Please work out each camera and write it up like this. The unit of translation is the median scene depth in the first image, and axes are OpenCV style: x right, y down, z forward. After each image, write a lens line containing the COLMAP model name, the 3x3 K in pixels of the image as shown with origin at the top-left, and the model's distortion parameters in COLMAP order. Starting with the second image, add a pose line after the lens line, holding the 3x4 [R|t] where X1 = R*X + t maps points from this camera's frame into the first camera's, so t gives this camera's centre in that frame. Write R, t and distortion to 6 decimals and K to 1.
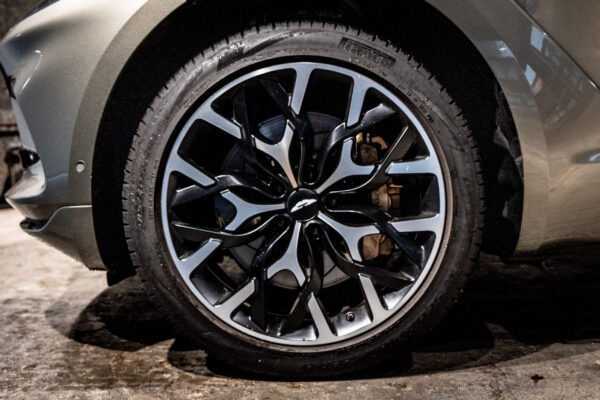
lens RADIAL K [[706.2, 0, 298.3], [0, 706.2, 201.7], [0, 0, 1]] dist [0.025162, 0.022185]
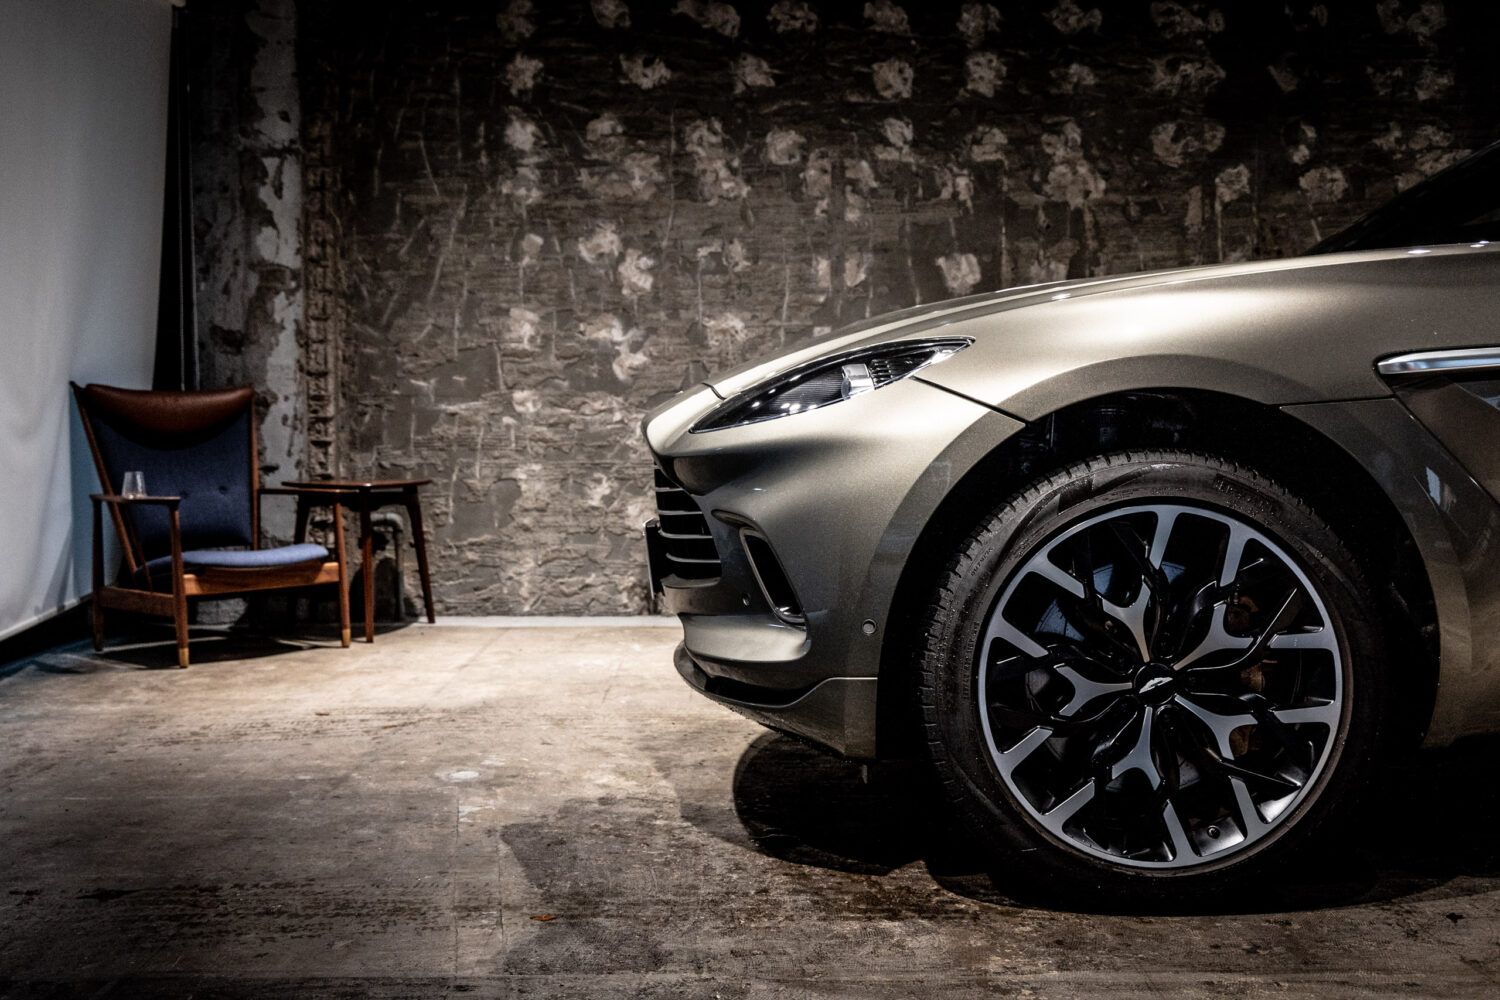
lens RADIAL K [[1585.0, 0, 750.0], [0, 1585.0, 500.0], [0, 0, 1]] dist [-0.000869, 0.007167]
pose [[0.999354, 0.026967, 0.023747, -0.485158], [-0.025663, 0.998233, -0.053597, -0.092690], [-0.025151, 0.052953, 0.998280, -0.730234]]
